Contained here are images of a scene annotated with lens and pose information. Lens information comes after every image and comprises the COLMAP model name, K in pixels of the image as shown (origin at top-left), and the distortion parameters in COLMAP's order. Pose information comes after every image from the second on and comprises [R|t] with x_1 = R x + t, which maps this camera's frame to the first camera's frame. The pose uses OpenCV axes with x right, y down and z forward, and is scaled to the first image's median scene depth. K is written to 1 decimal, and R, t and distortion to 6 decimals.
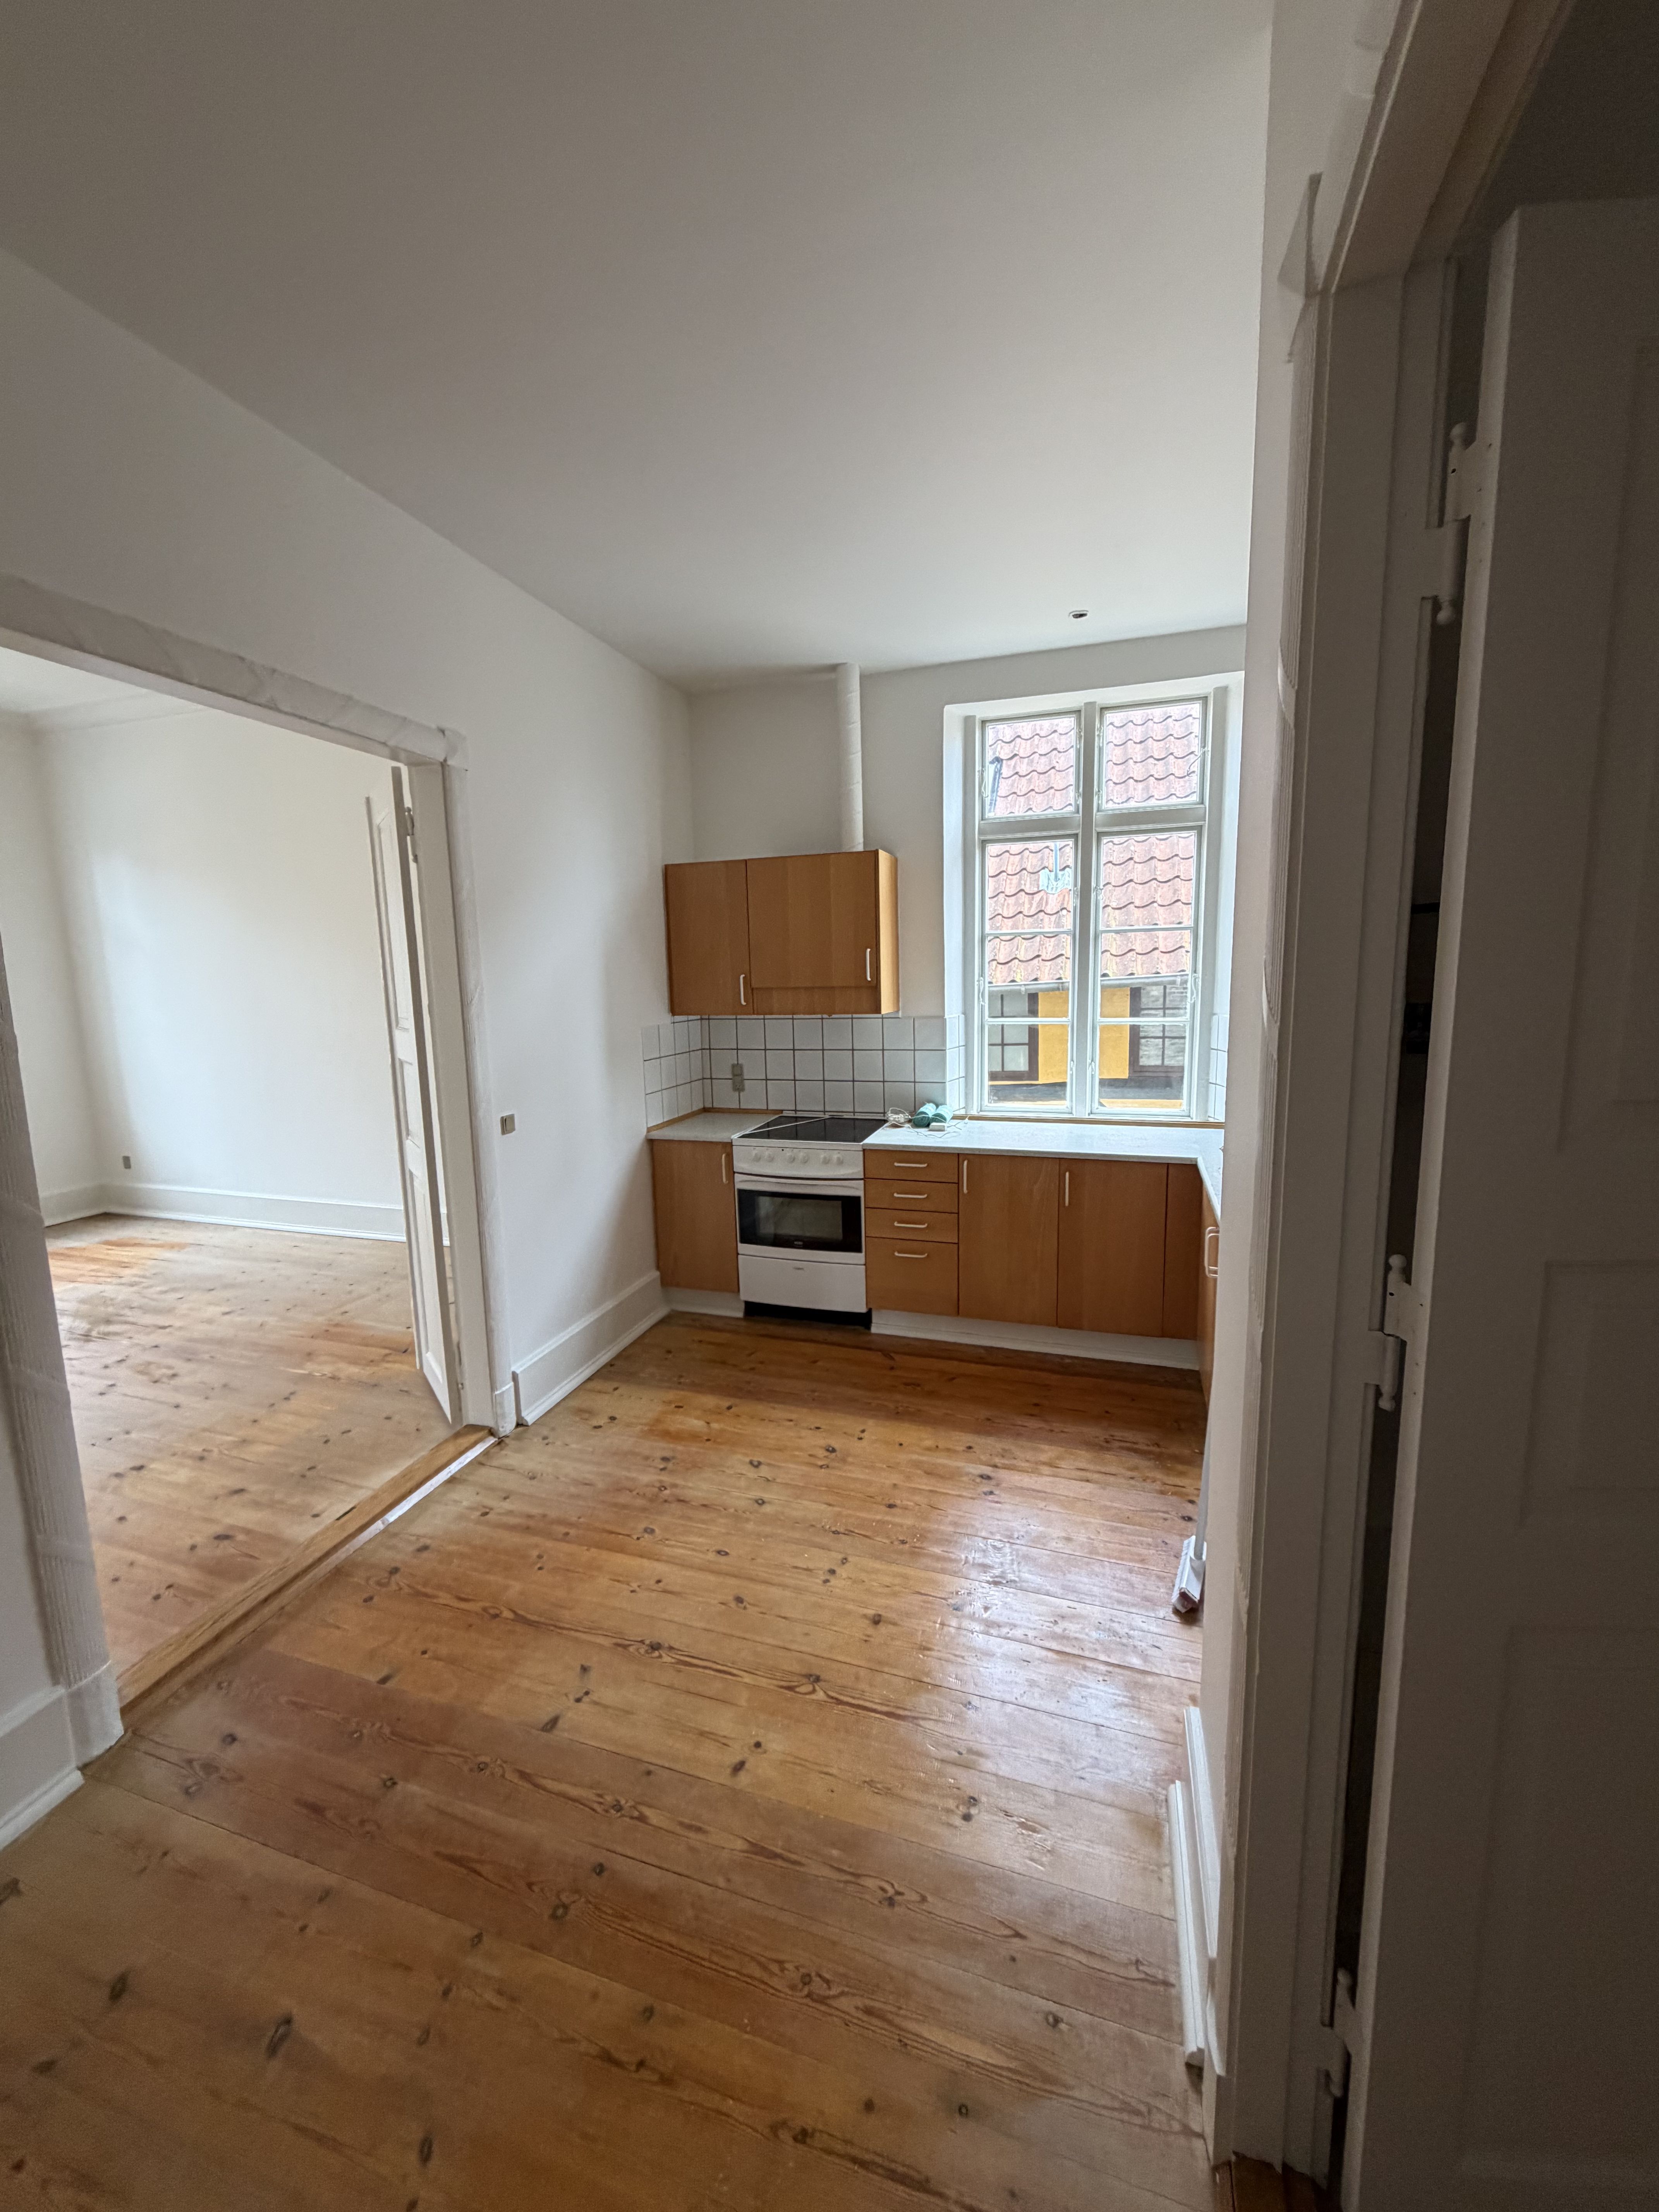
lens RADIAL K [[878.4, 0, 832.8], [0, 878.4, 1098.7], [0, 0, 1]] dist [-0.000806, 0.000063]
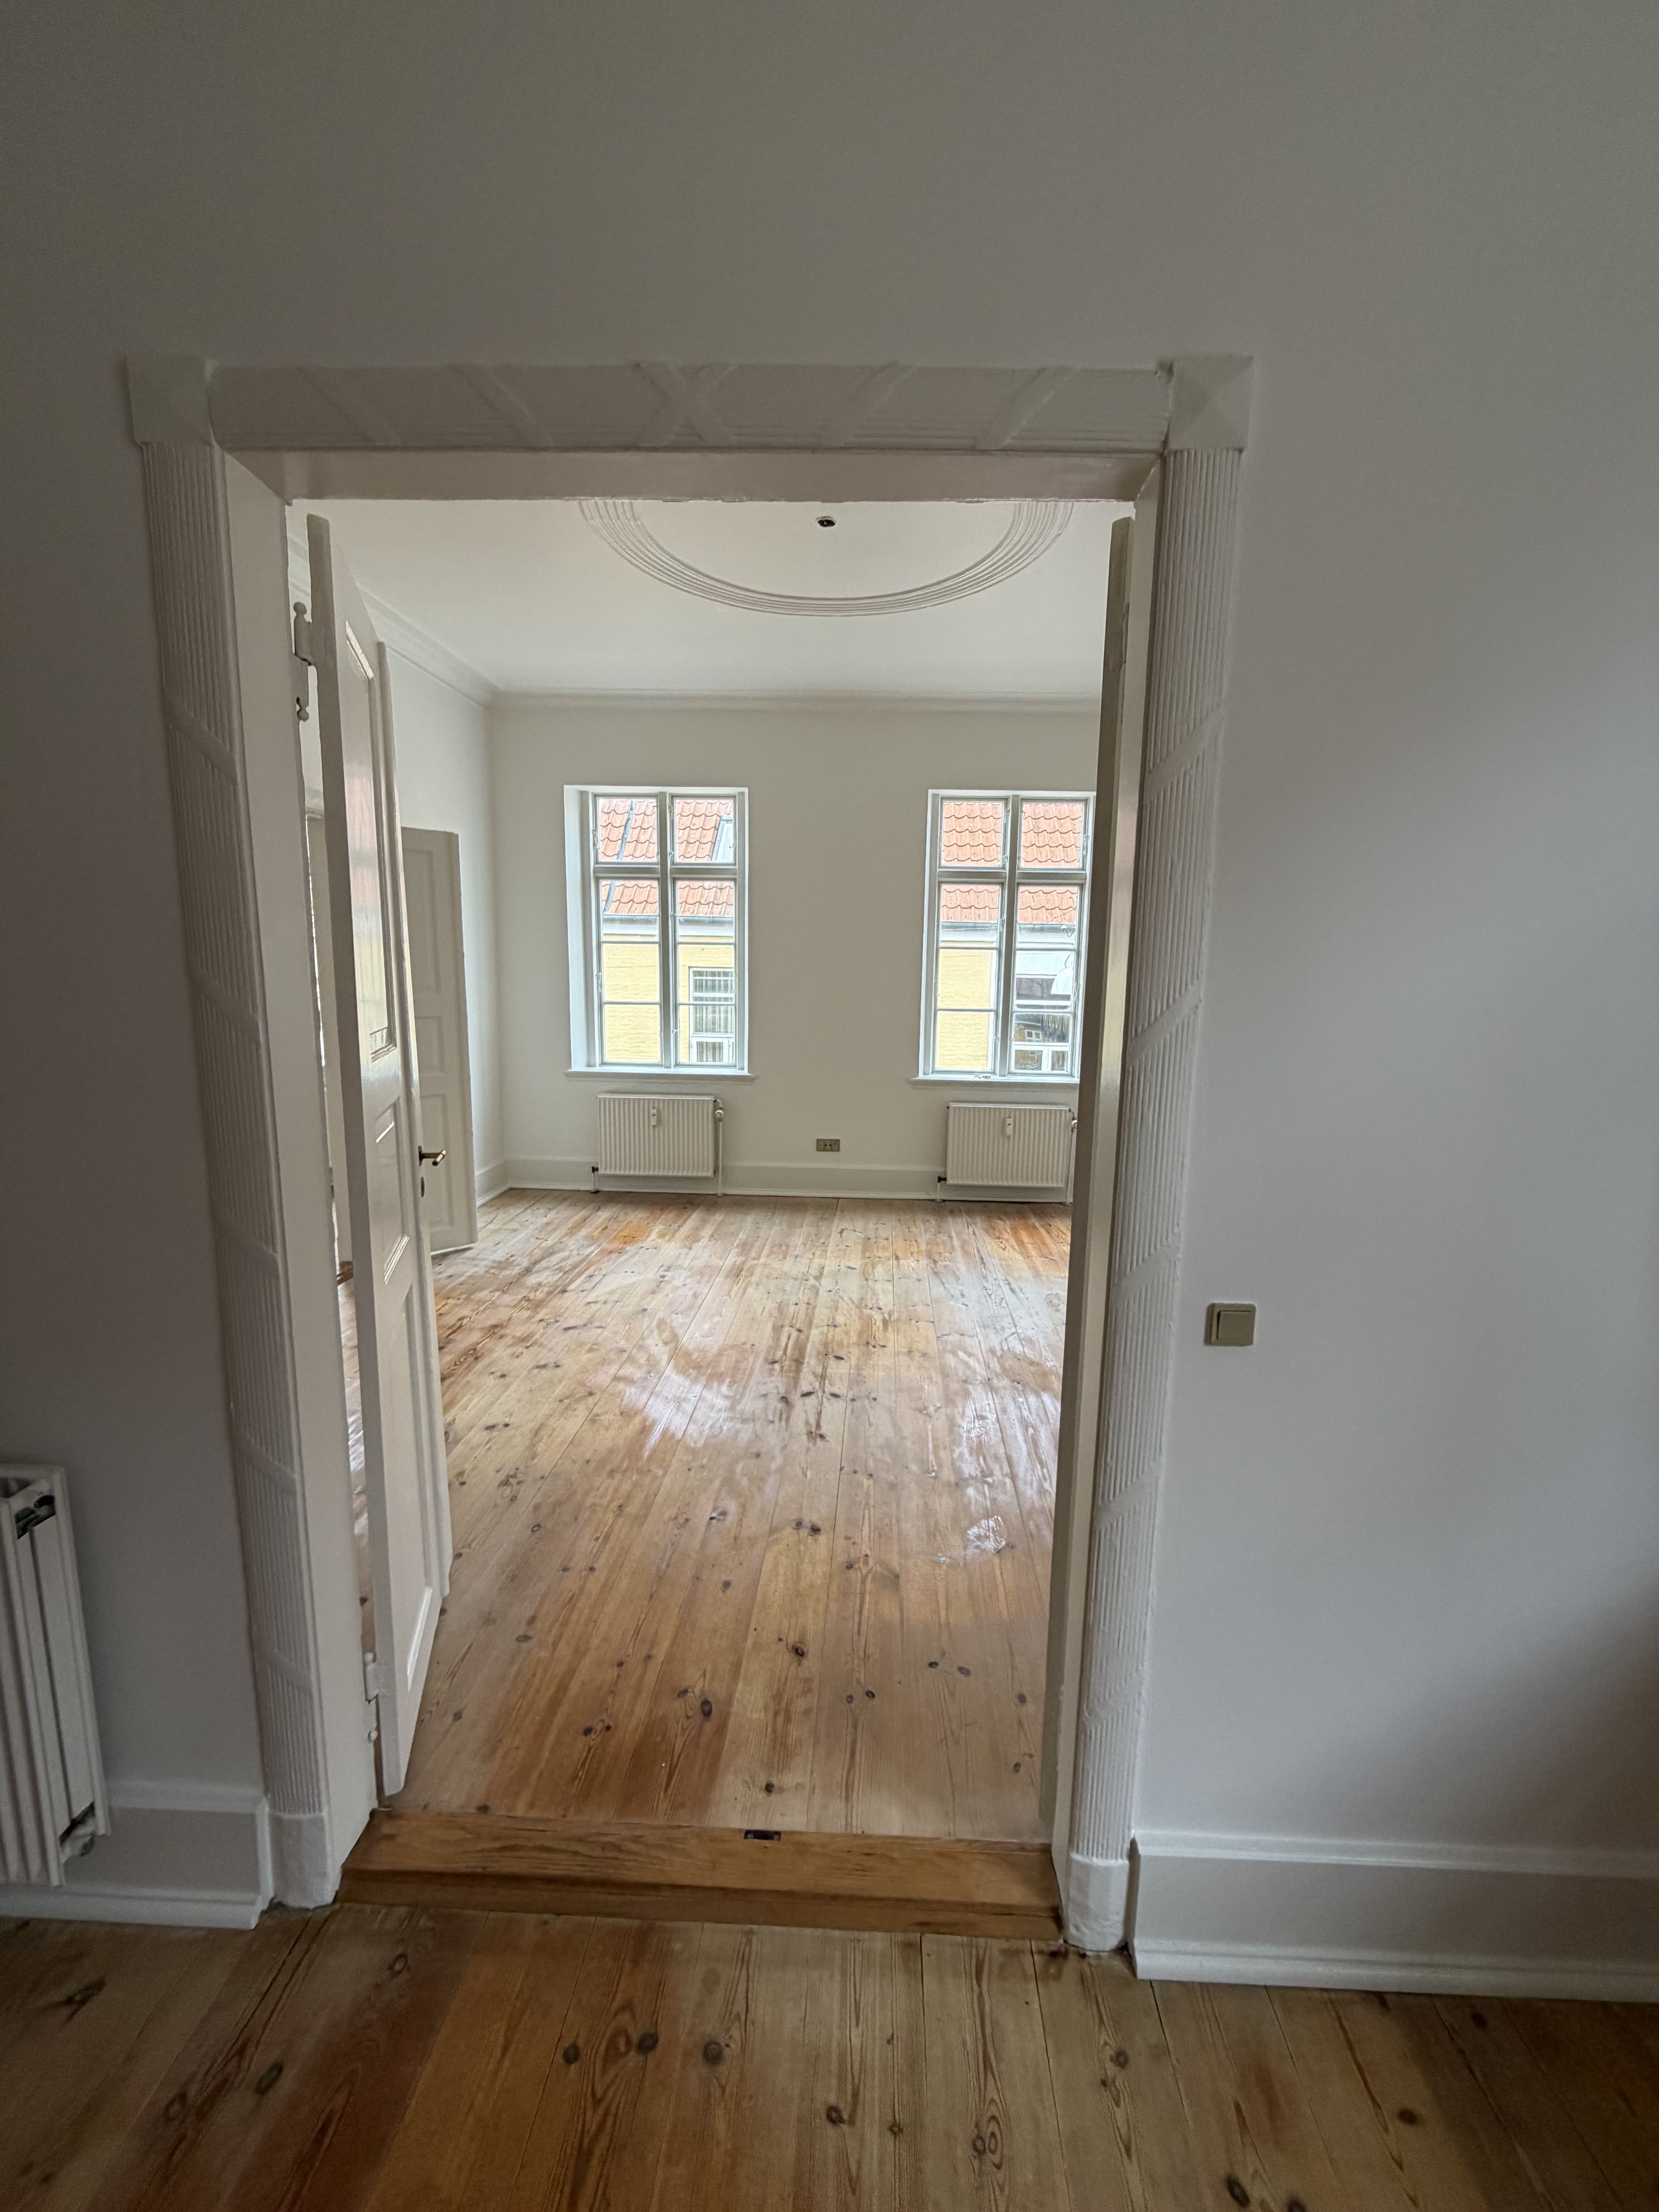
lens RADIAL K [[878.4, 0, 832.8], [0, 878.4, 1098.7], [0, 0, 1]] dist [-0.000806, 0.000063]
pose [[0.256507, 0.165390, -0.952287, -0.044275], [-0.162096, 0.978658, 0.126308, -0.124838], [0.952853, 0.121963, 0.277842, 0.863895]]
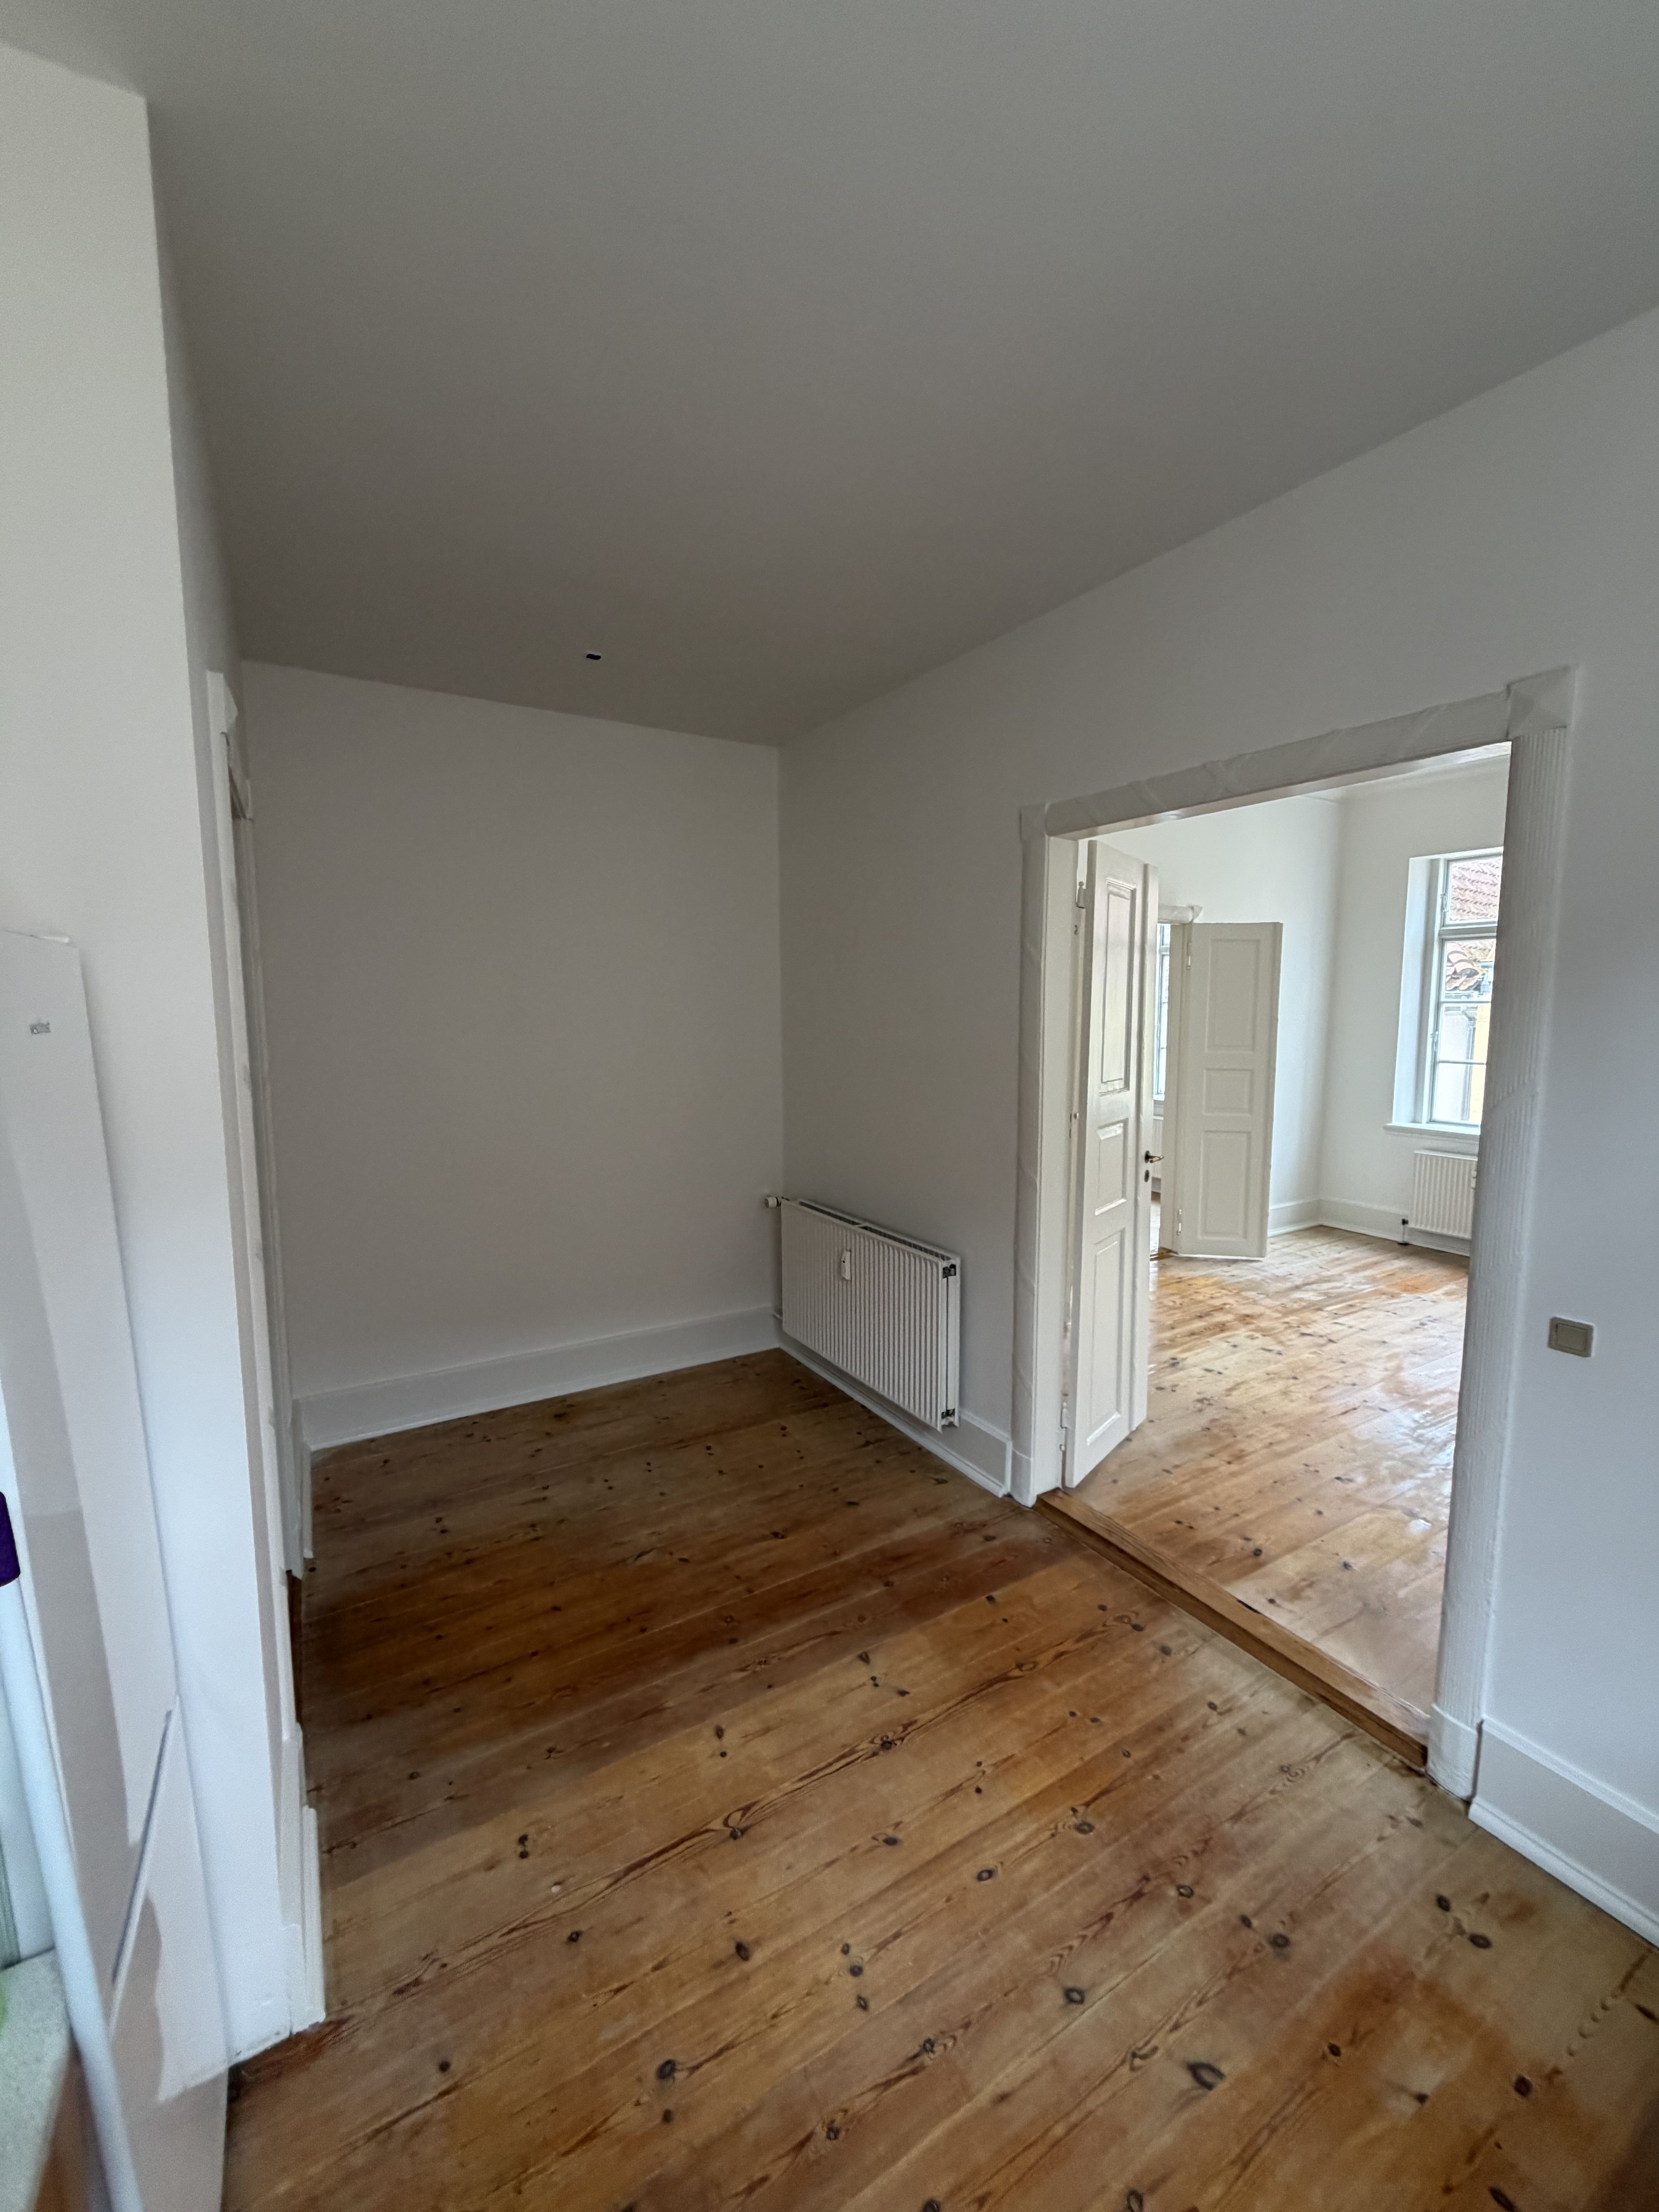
lens RADIAL K [[878.4, 0, 832.8], [0, 878.4, 1098.7], [0, 0, 1]] dist [-0.000806, 0.000063]
pose [[-0.654288, 0.099417, -0.749683, 0.429179], [-0.097270, 0.972024, 0.213795, -0.241351], [0.749964, 0.212805, -0.626313, 1.212610]]
